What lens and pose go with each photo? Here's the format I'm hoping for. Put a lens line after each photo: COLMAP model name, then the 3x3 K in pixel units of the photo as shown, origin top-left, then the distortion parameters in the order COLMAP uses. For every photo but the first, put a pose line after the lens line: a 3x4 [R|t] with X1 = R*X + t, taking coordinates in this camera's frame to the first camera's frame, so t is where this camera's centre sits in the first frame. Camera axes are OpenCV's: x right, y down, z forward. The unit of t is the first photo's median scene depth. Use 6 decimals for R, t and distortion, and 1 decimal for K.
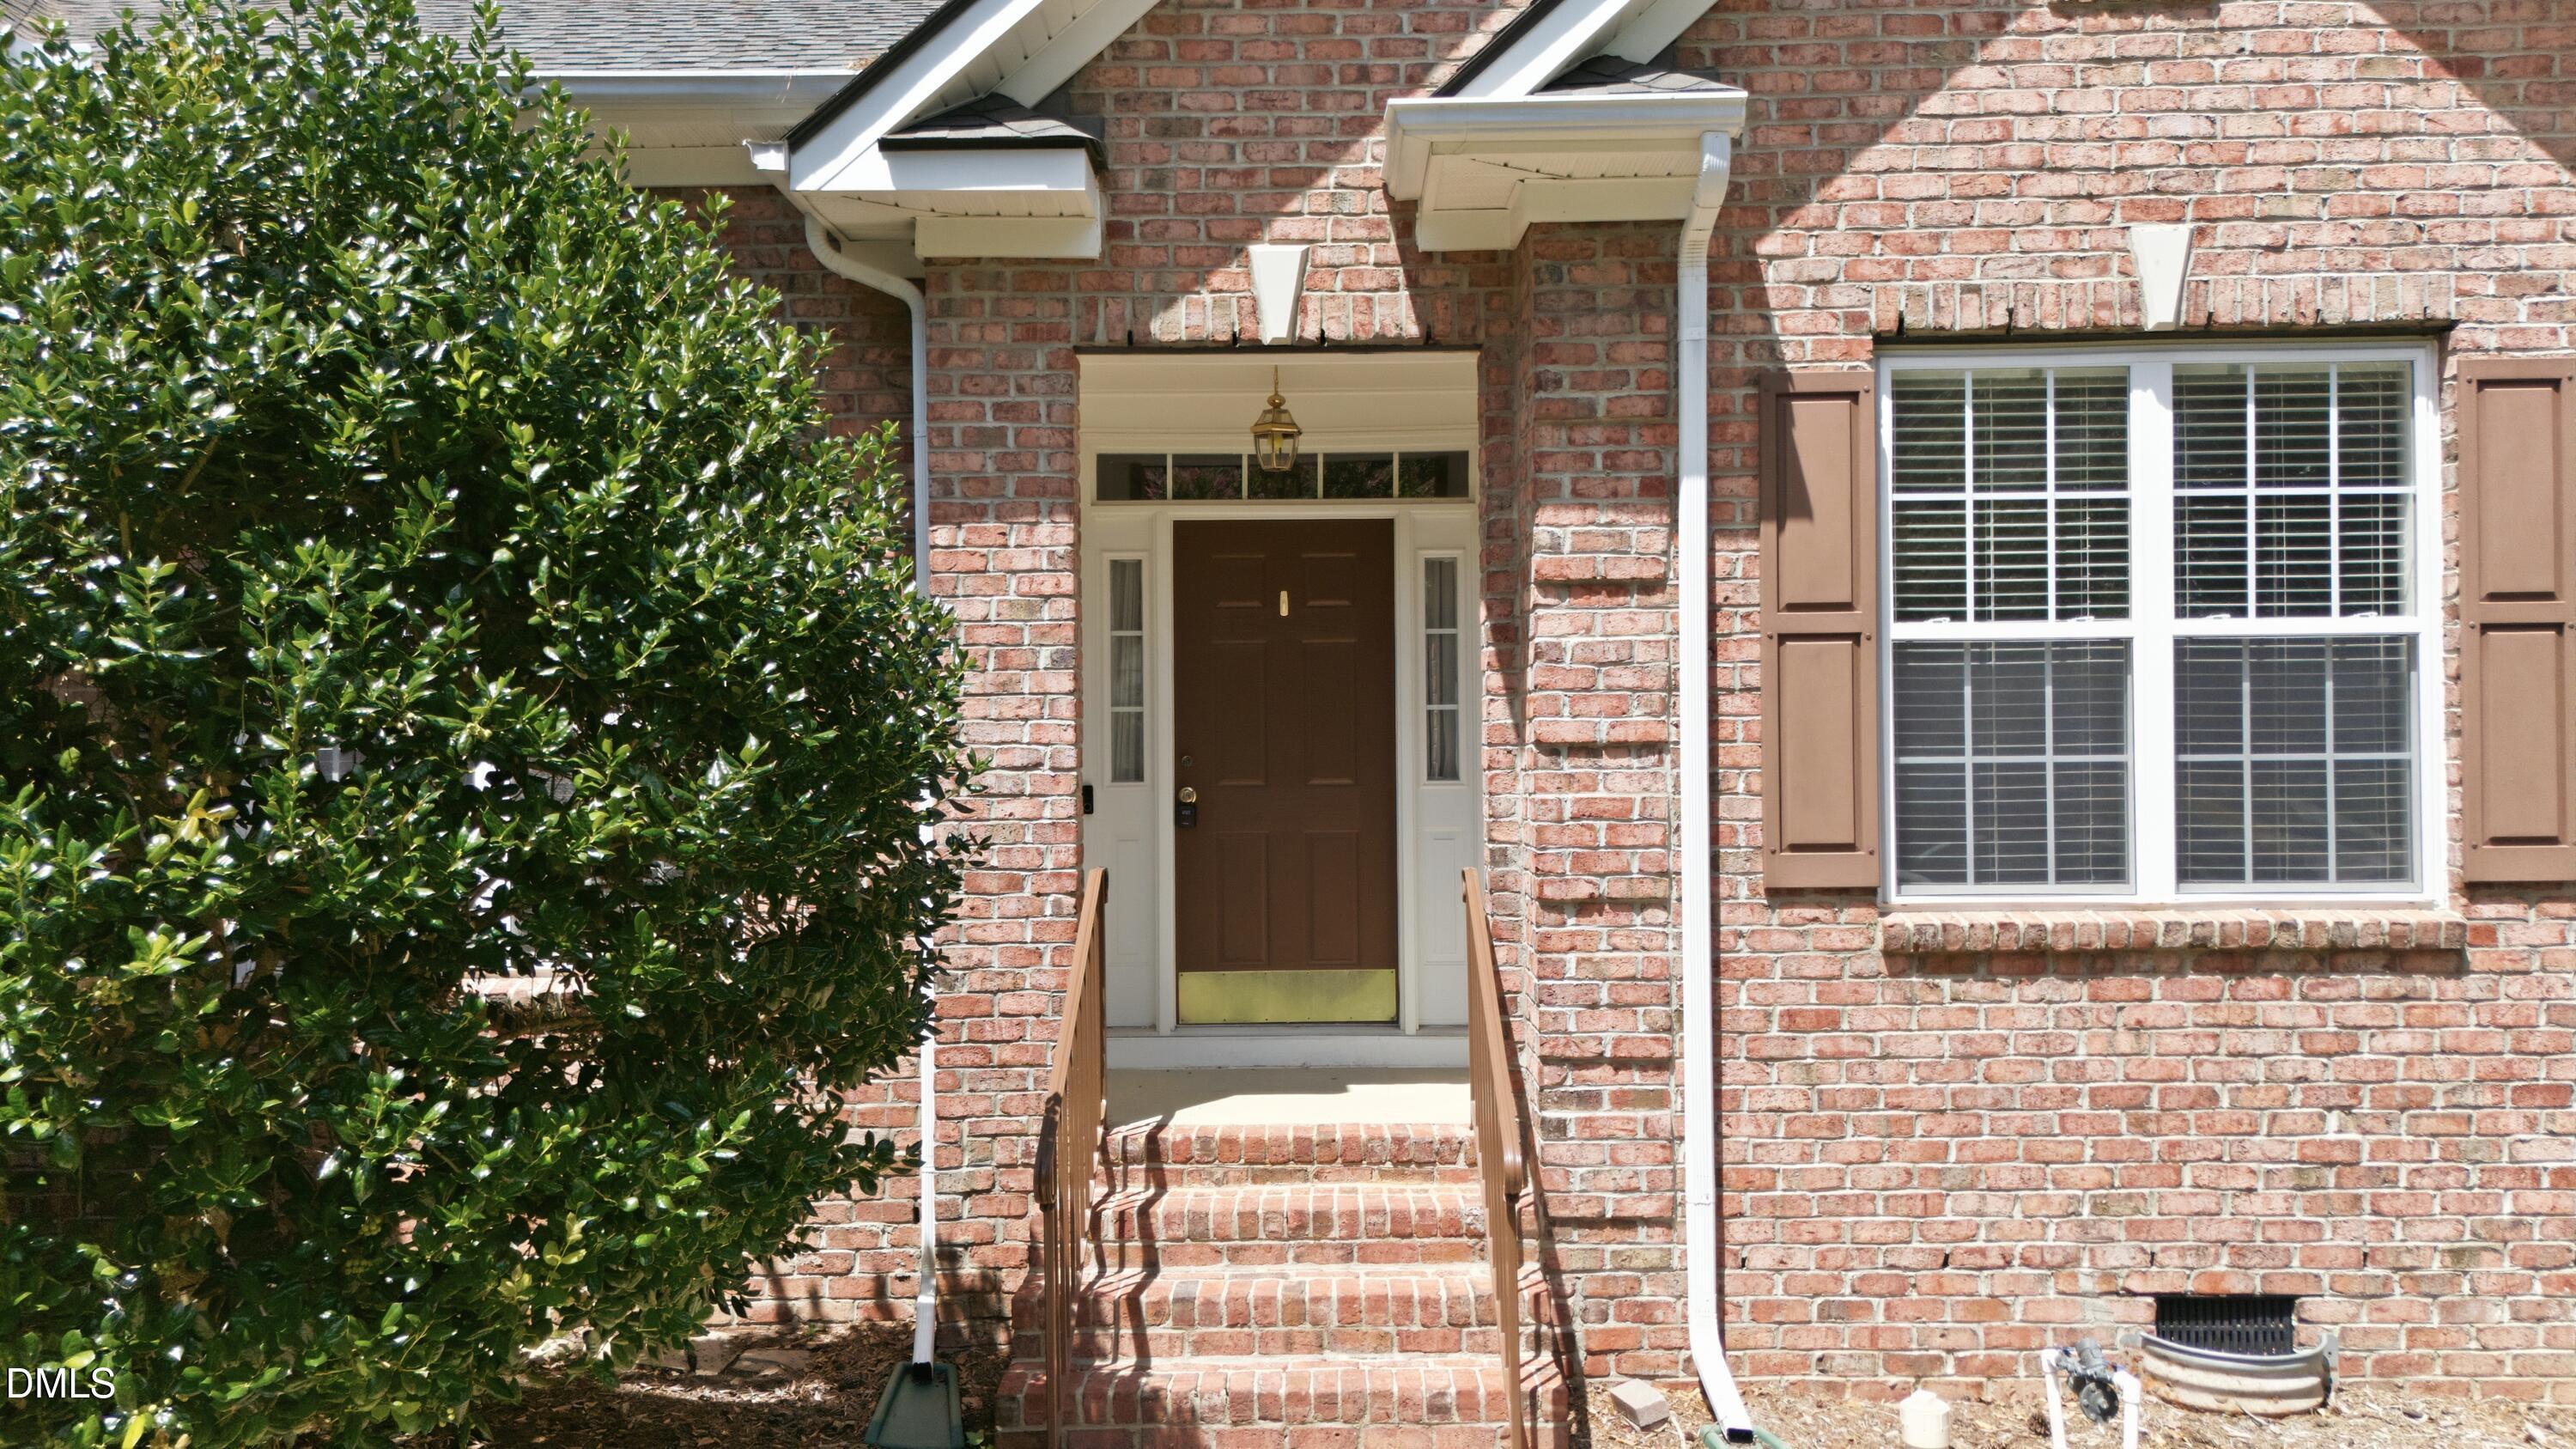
lens RADIAL K [[1877.2, 0, 1286.3], [0, 1877.2, 733.0], [0, 0, 1]] dist [0.048991, -0.014474]
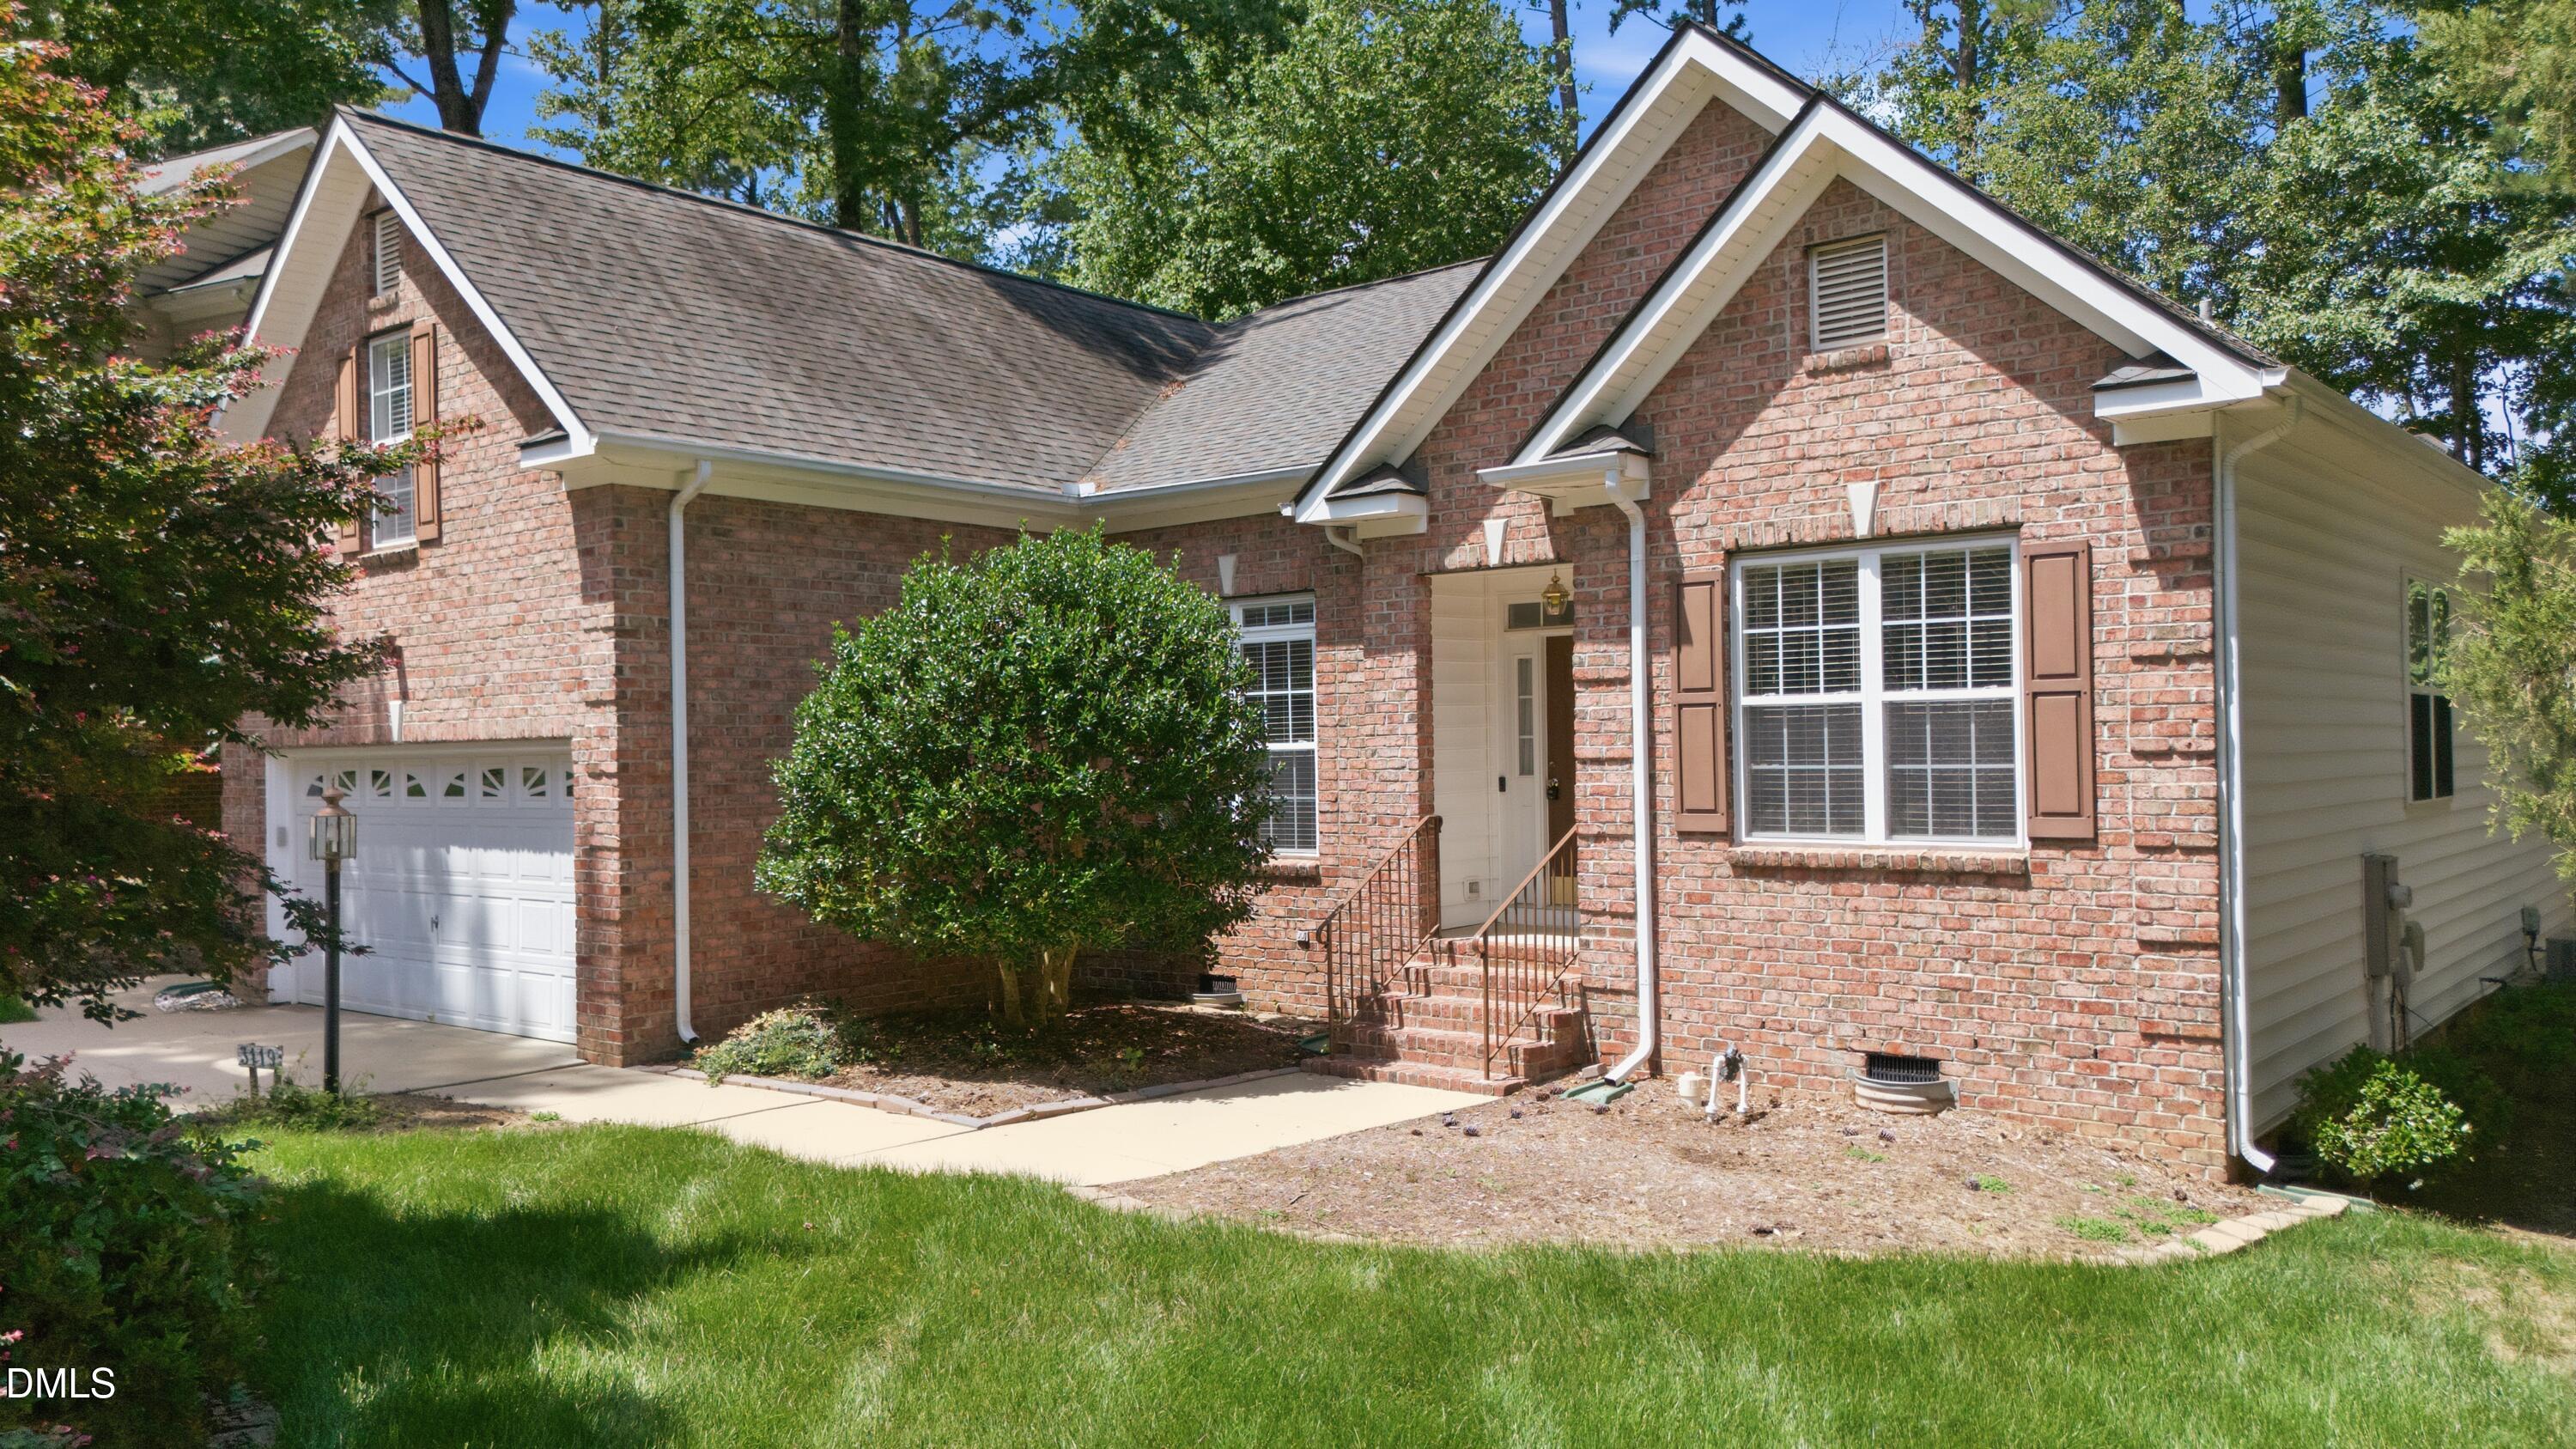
lens RADIAL K [[1877.2, 0, 1289.5], [0, 1877.2, 729.4], [0, 0, 1]] dist [0.048991, -0.014474]
pose [[0.768955, -0.008278, -0.639250, 1.212541], [0.012432, 0.999921, 0.002006, -0.034390], [0.639182, -0.009490, 0.768997, -0.794546]]
